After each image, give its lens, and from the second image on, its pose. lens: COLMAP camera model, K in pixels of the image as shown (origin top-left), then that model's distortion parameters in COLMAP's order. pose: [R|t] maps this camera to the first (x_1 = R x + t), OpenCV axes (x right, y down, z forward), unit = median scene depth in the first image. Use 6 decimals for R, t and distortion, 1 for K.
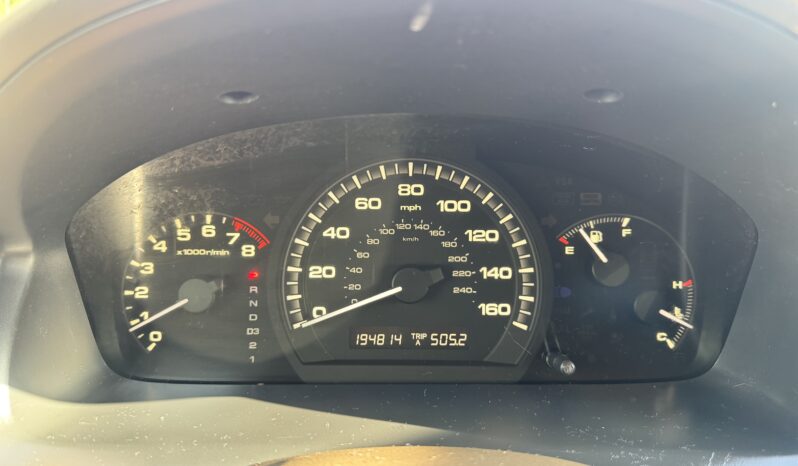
lens RADIAL K [[527.9, 0, 394.1], [0, 527.9, 231.4], [0, 0, 1]] dist [-0.001180, -0.002181]
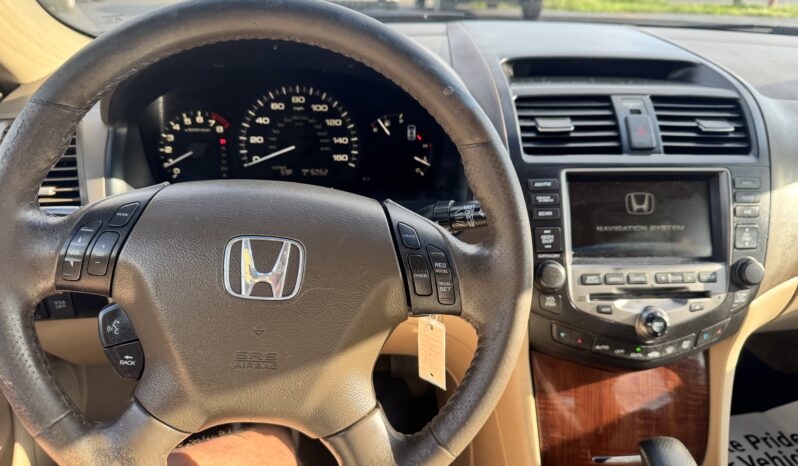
lens RADIAL K [[527.9, 0, 406.1], [0, 527.9, 230.0], [0, 0, 1]] dist [-0.001180, -0.002181]
pose [[0.996044, -0.012483, 0.087978, 0.265092], [-0.007503, 0.974731, 0.223256, -0.045560], [-0.088542, -0.223033, 0.970781, -1.160062]]
